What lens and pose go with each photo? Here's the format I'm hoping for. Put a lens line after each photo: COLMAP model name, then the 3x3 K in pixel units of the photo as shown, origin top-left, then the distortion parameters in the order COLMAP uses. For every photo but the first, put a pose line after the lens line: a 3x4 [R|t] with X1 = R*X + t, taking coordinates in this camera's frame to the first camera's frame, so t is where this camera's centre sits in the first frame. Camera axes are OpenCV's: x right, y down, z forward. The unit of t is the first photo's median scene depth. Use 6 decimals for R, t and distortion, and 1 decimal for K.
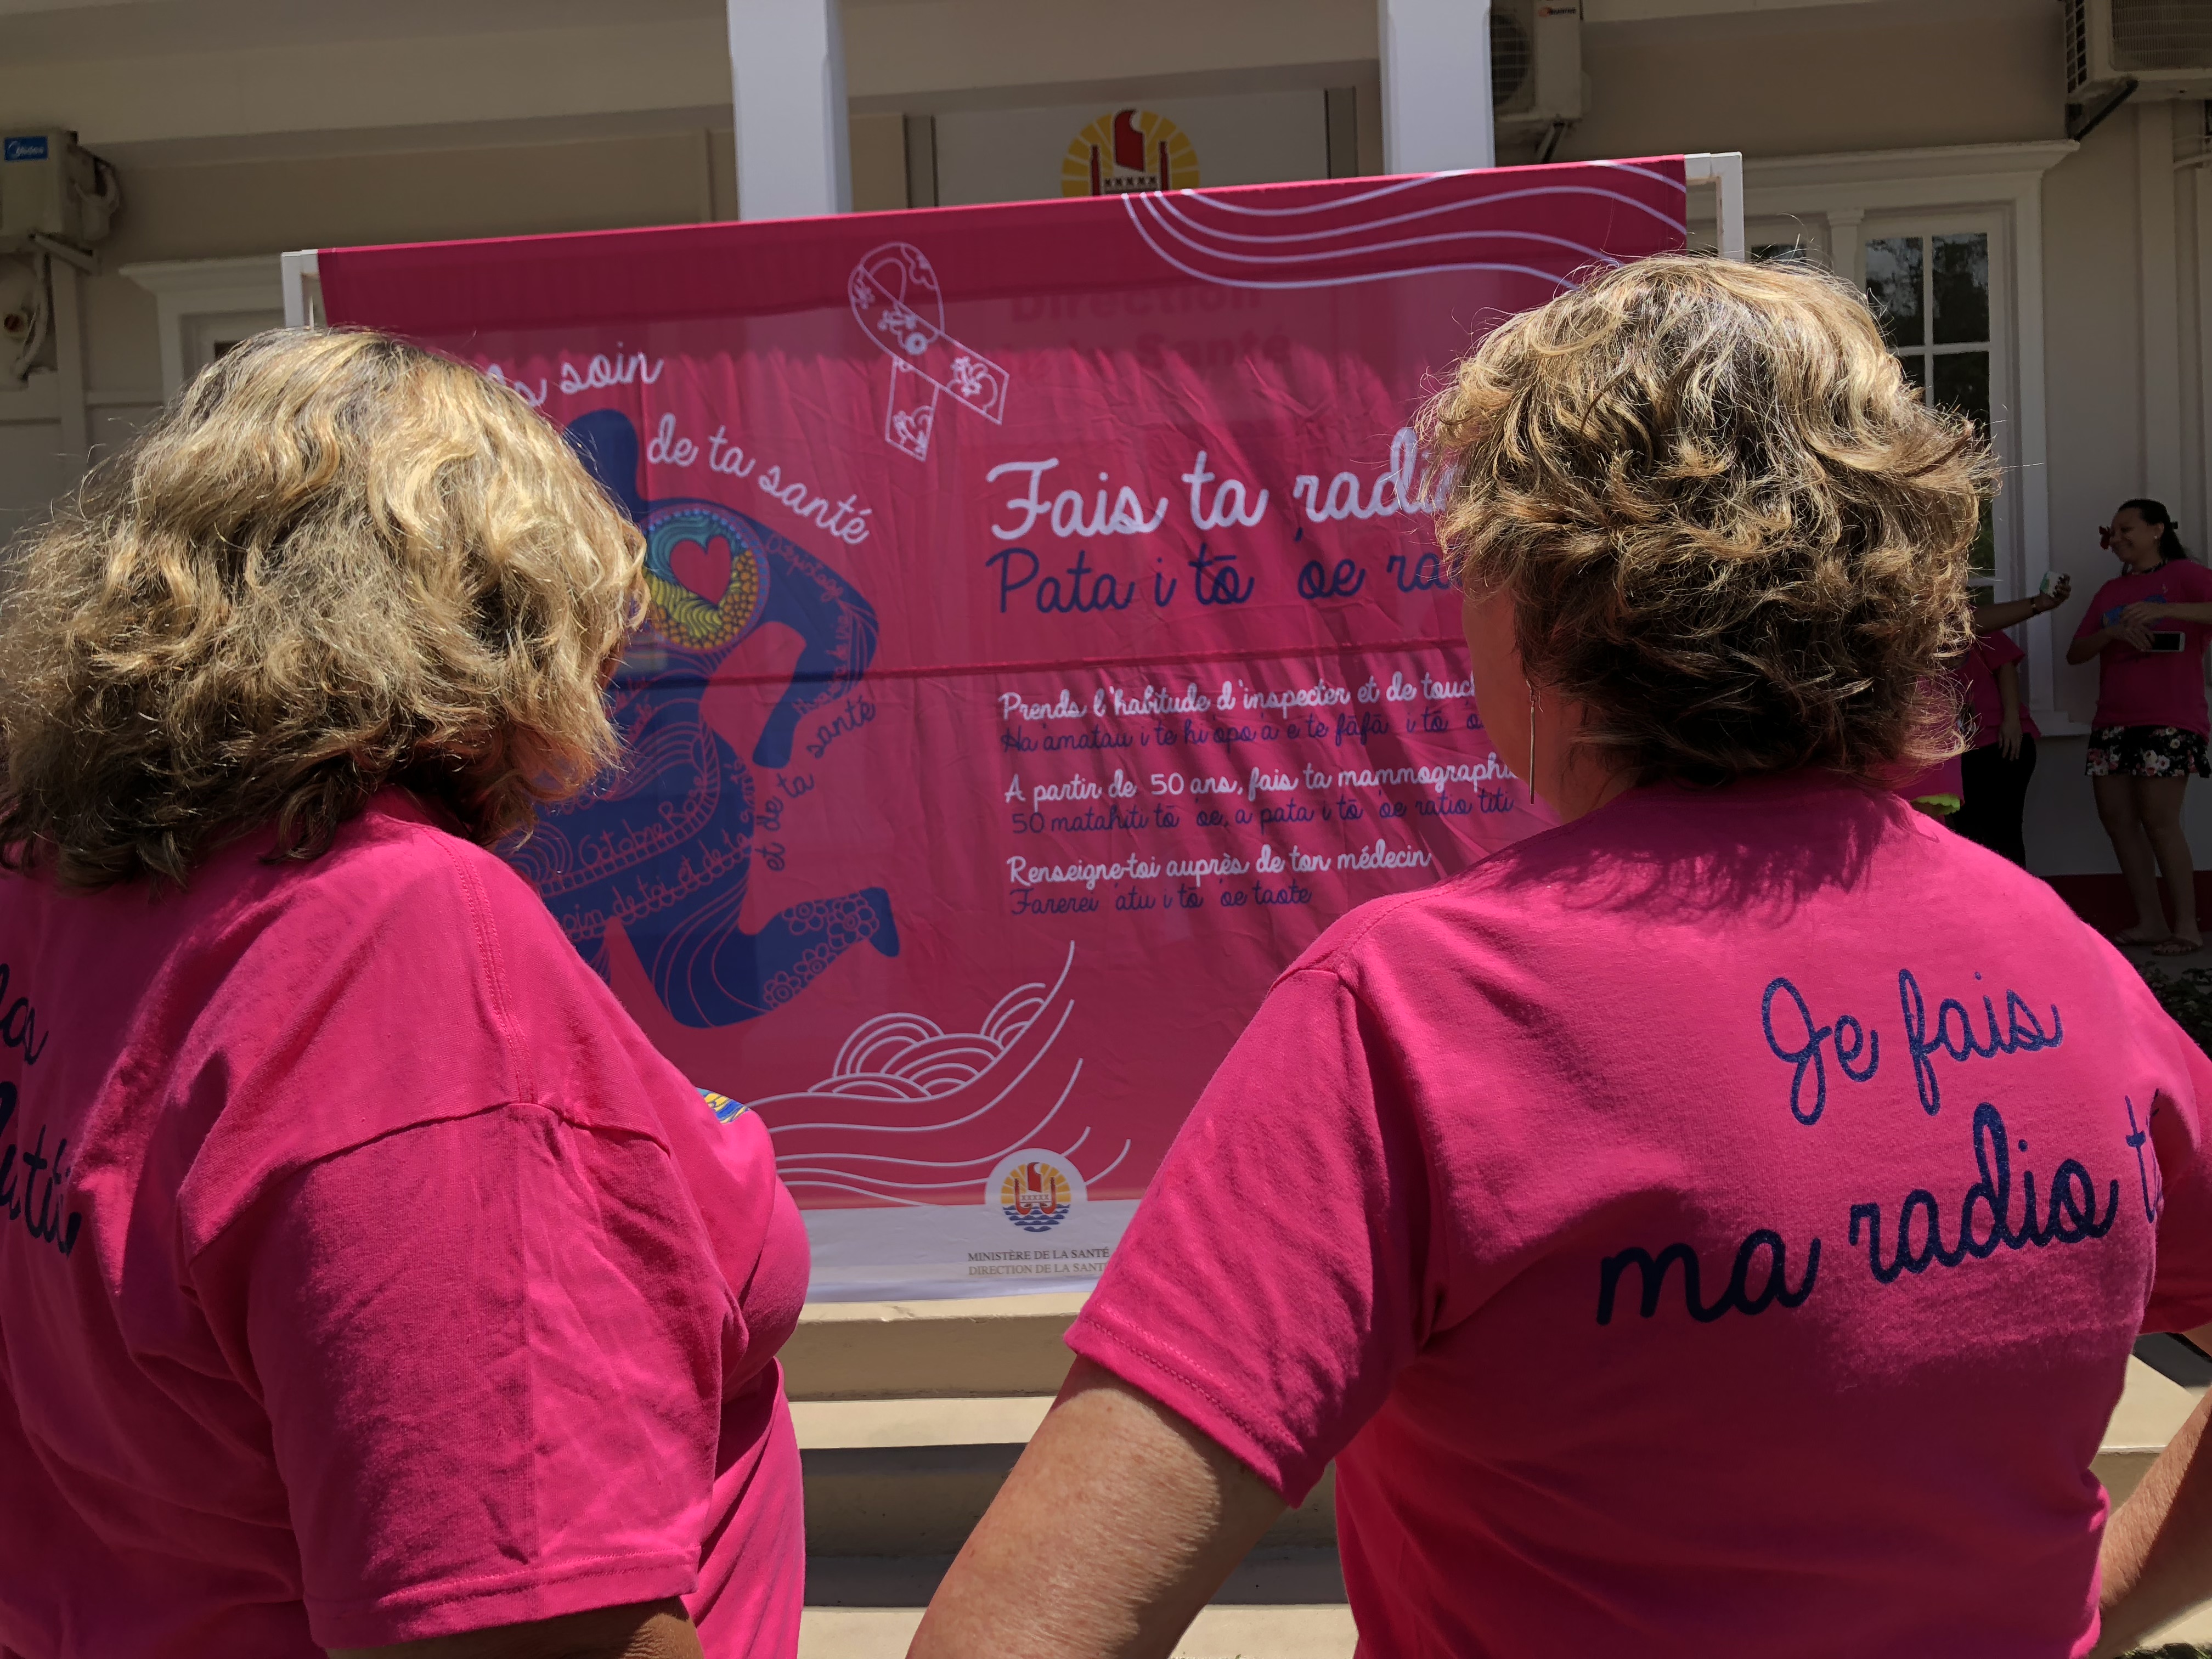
lens RADIAL K [[1867.3, 0, 1098.6], [0, 1867.3, 816.3], [0, 0, 1]] dist [-0.012824, 0.000293]
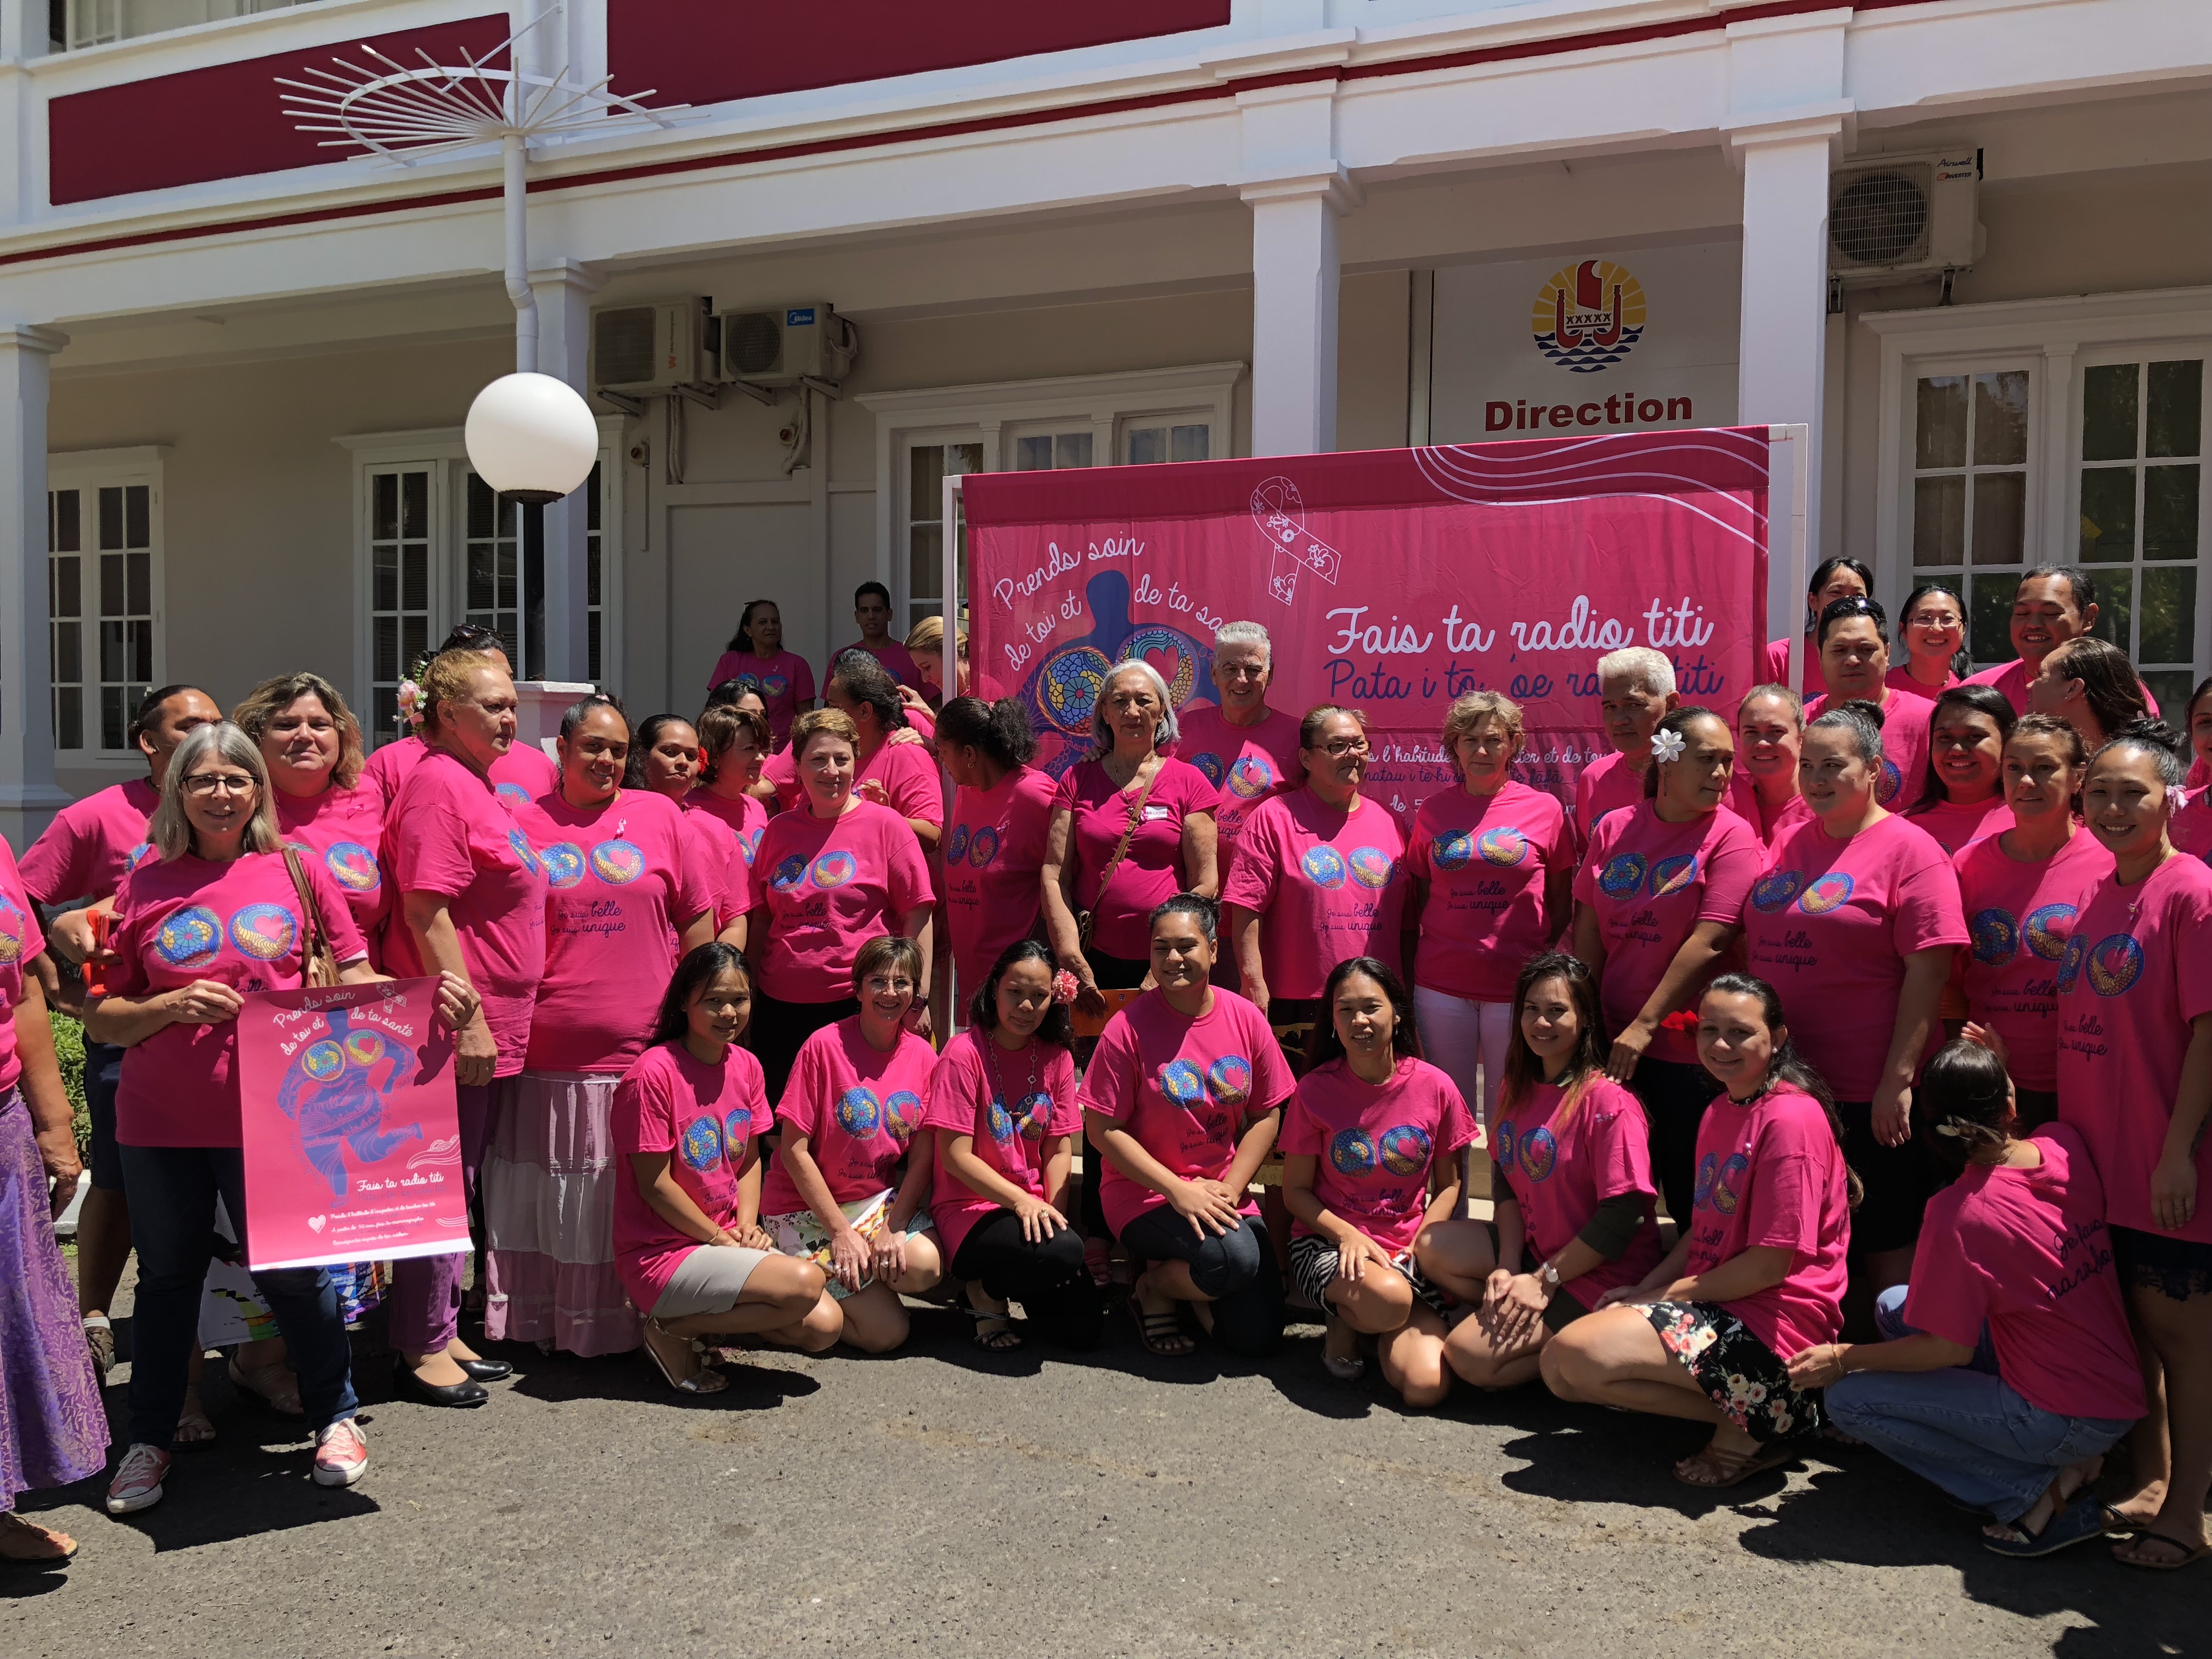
lens RADIAL K [[1867.3, 0, 1107.9], [0, 1867.3, 833.2], [0, 0, 1]] dist [-0.012824, 0.000293]
pose [[0.945106, 0.070269, -0.319118, 0.302110], [-0.064734, 0.997512, 0.027930, -0.021797], [0.320286, -0.005739, 0.947303, -0.646121]]
